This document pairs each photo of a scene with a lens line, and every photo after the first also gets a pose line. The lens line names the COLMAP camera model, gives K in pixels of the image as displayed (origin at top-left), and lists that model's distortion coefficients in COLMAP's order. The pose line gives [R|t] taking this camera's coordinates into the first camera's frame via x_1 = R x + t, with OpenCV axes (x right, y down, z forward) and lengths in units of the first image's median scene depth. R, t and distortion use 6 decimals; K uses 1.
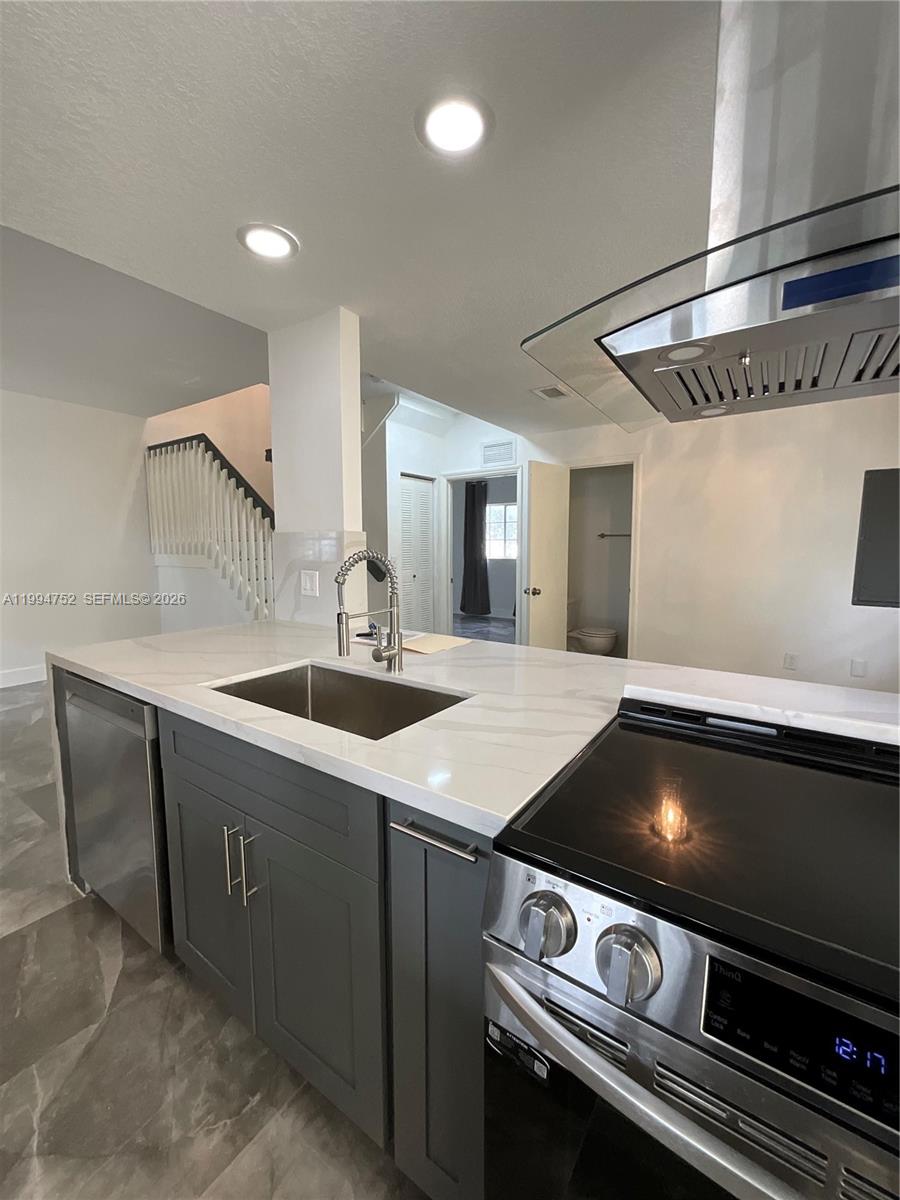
lens RADIAL K [[488.3, 0, 449.5], [0, 488.3, 597.3], [0, 0, 1]] dist [0.002172, 0.000540]
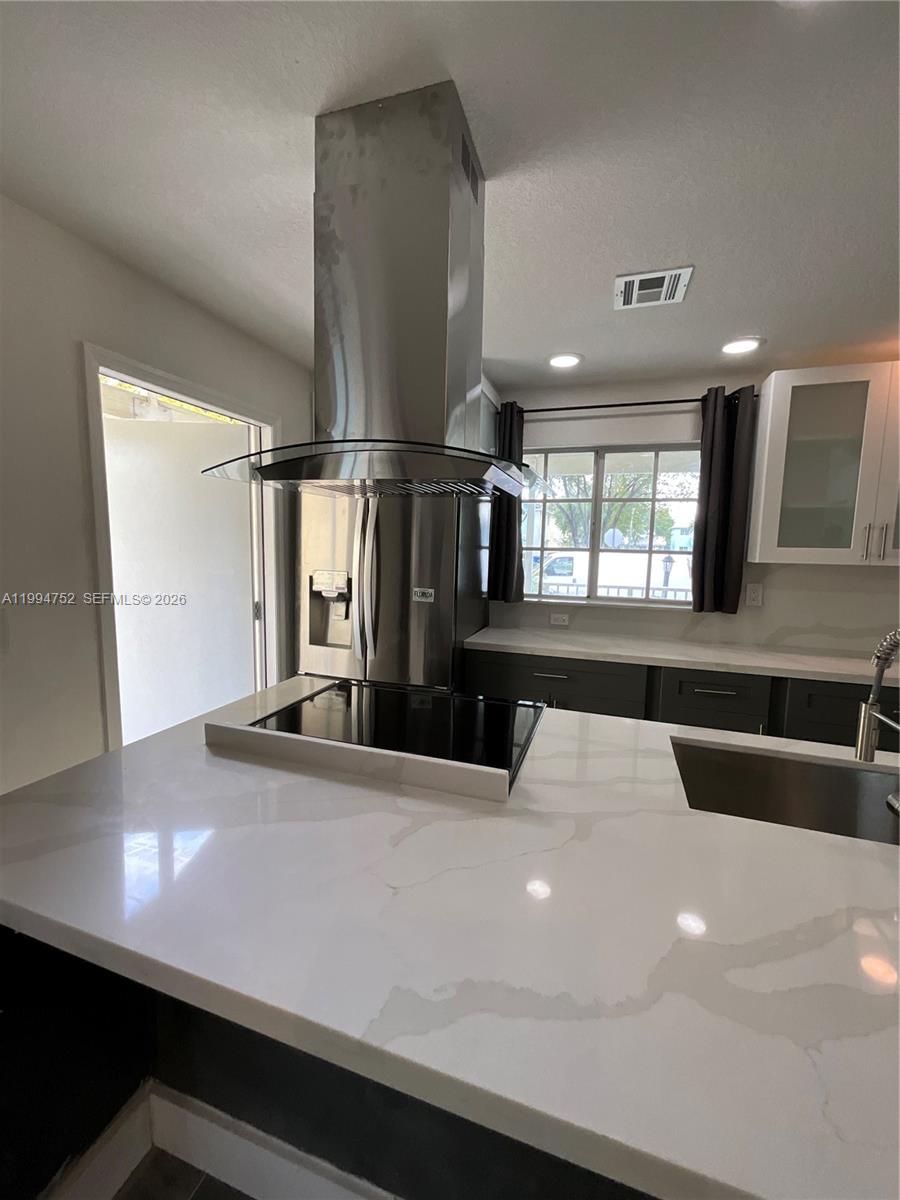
lens RADIAL K [[488.3, 0, 449.5], [0, 488.3, 597.3], [0, 0, 1]] dist [0.002172, 0.000540]
pose [[-0.961891, 0.014115, -0.273069, 0.616309], [-0.045538, 0.976450, 0.210881, -0.262207], [0.269615, 0.215280, -0.938596, 1.538250]]
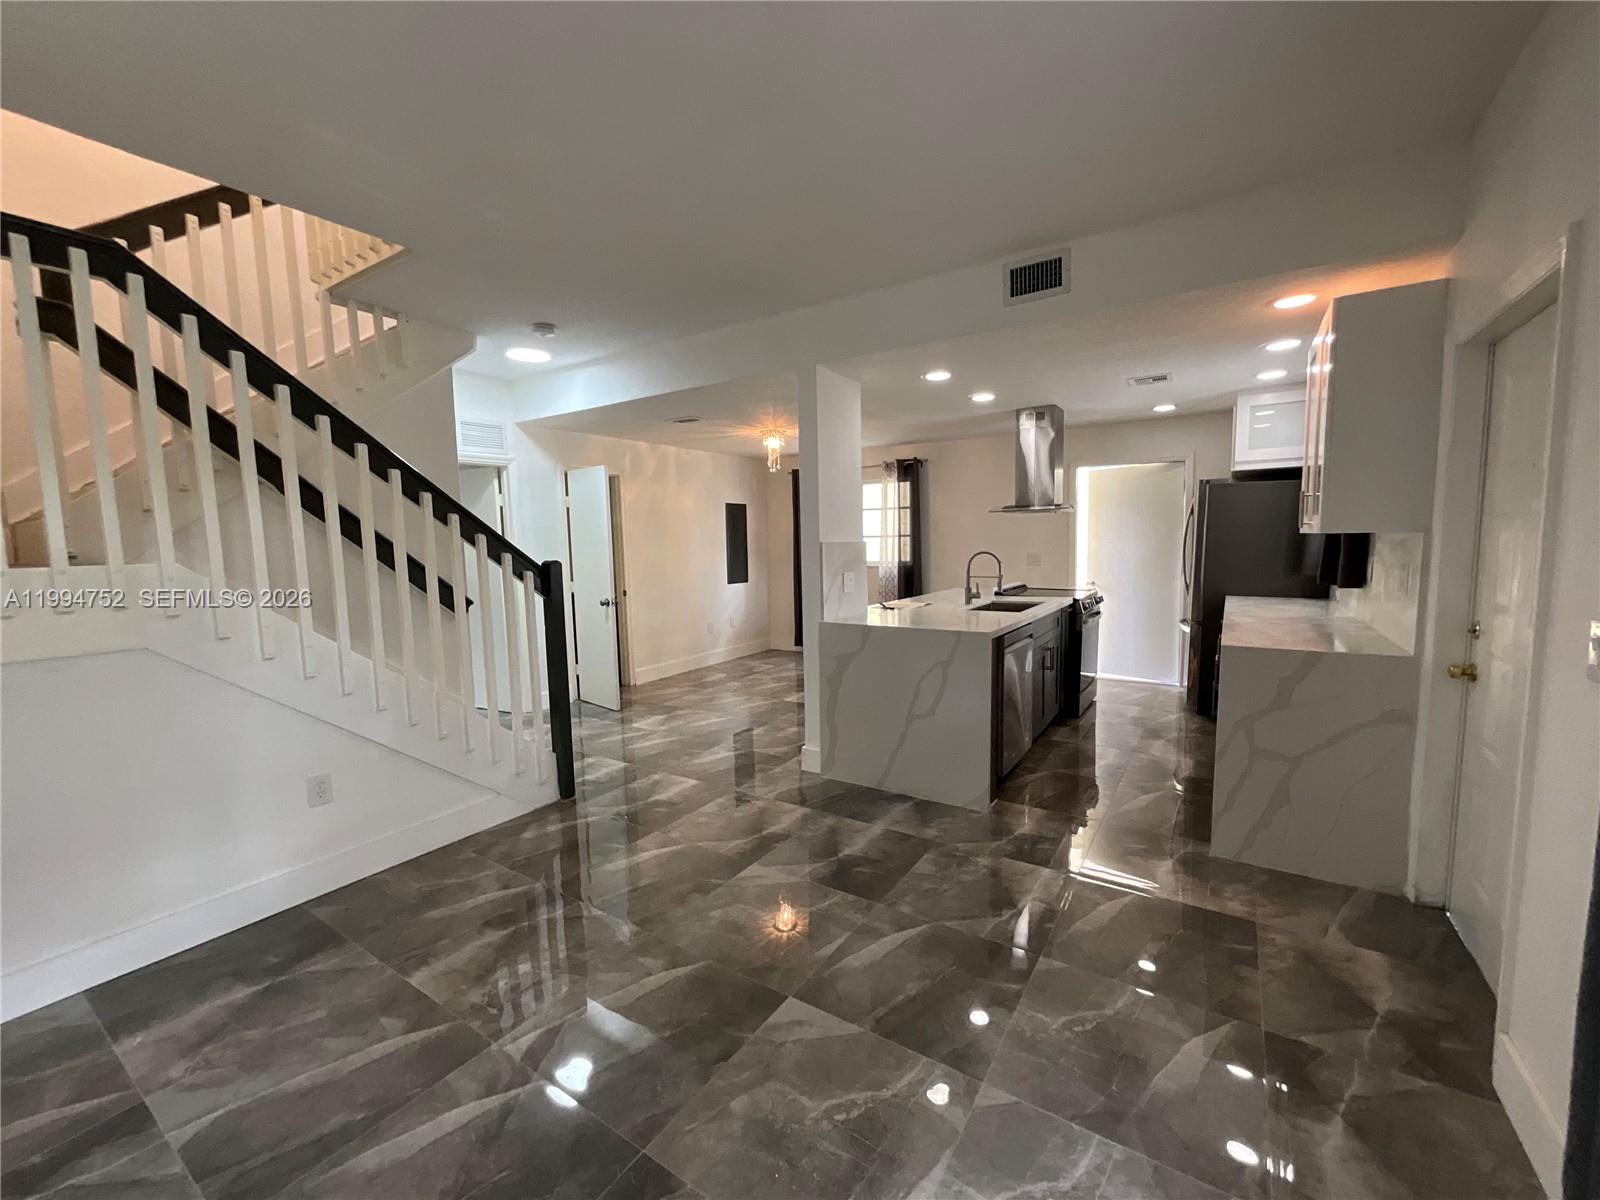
lens RADIAL K [[651.1, 0, 800.0], [0, 651.1, 600.0], [0, 0, 1]] dist [0.002172, 0.000540]
pose [[-0.020235, -0.093455, 0.995418, -3.578207], [0.127660, 0.987231, 0.095281, -0.293085], [-0.991612, 0.129003, -0.008046, 2.107782]]
